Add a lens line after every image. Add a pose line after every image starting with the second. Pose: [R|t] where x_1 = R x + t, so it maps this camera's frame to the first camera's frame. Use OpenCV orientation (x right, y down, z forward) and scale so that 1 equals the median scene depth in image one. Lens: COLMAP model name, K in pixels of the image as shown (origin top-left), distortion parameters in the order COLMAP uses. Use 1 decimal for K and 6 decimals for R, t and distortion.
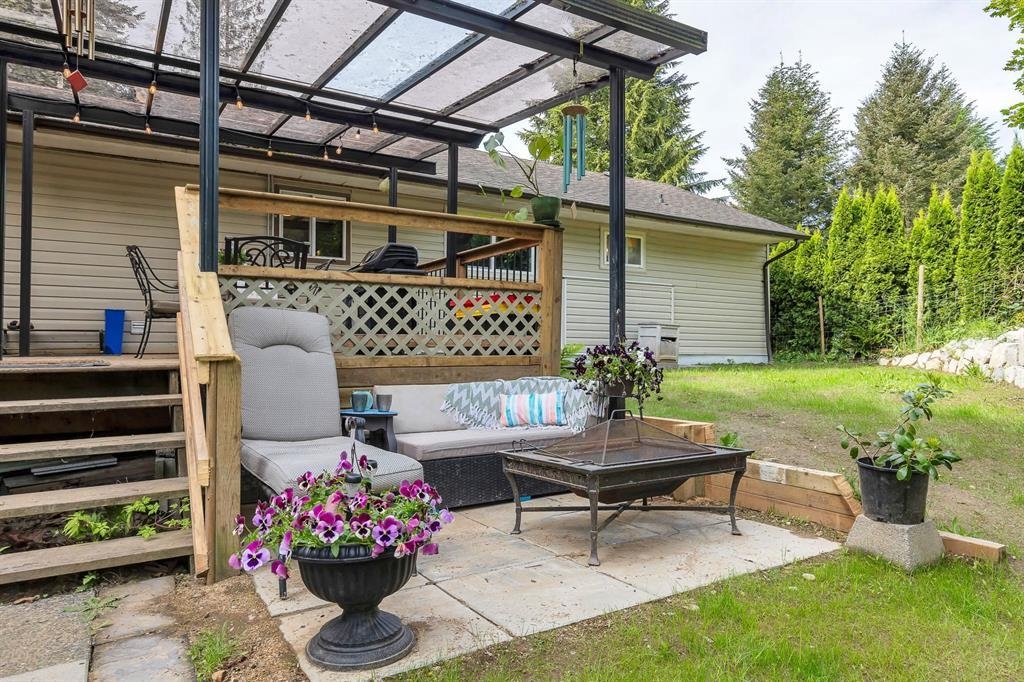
lens RADIAL K [[657.9, 0, 512.0], [0, 657.9, 341.0], [0, 0, 1]] dist [0.002898, 0.000306]
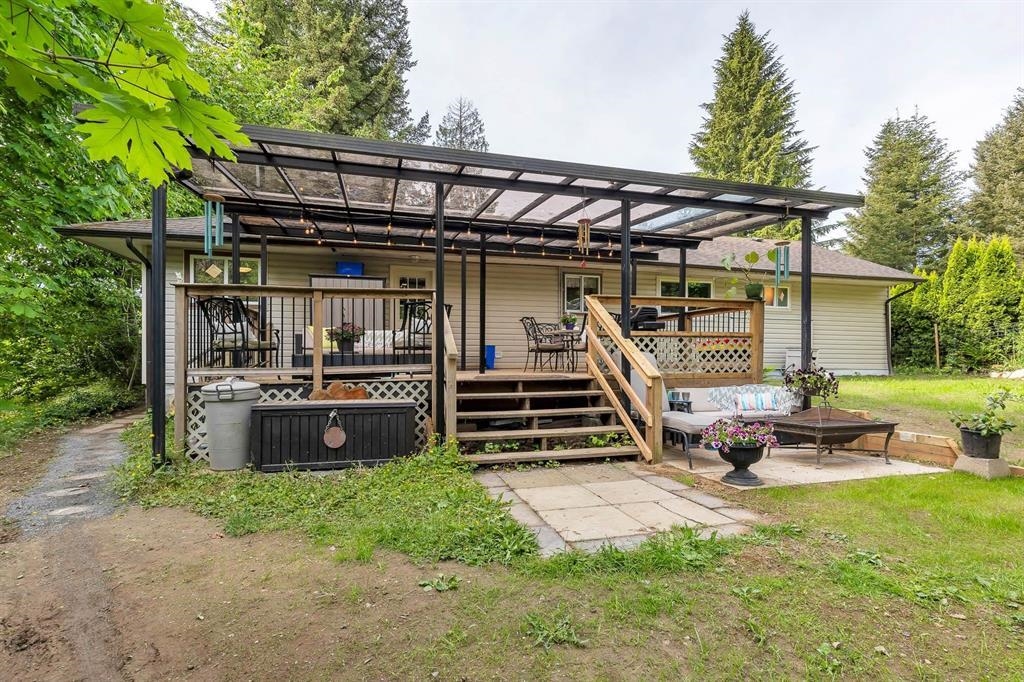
lens RADIAL K [[491.6, 0, 512.9], [0, 491.6, 361.8], [0, 0, 1]] dist [0.003401, 0.000686]
pose [[0.964042, 0.001155, -0.265746, -0.087957], [0.002914, 0.999885, 0.014916, -0.011345], [0.265732, -0.015154, 0.963928, -0.181782]]
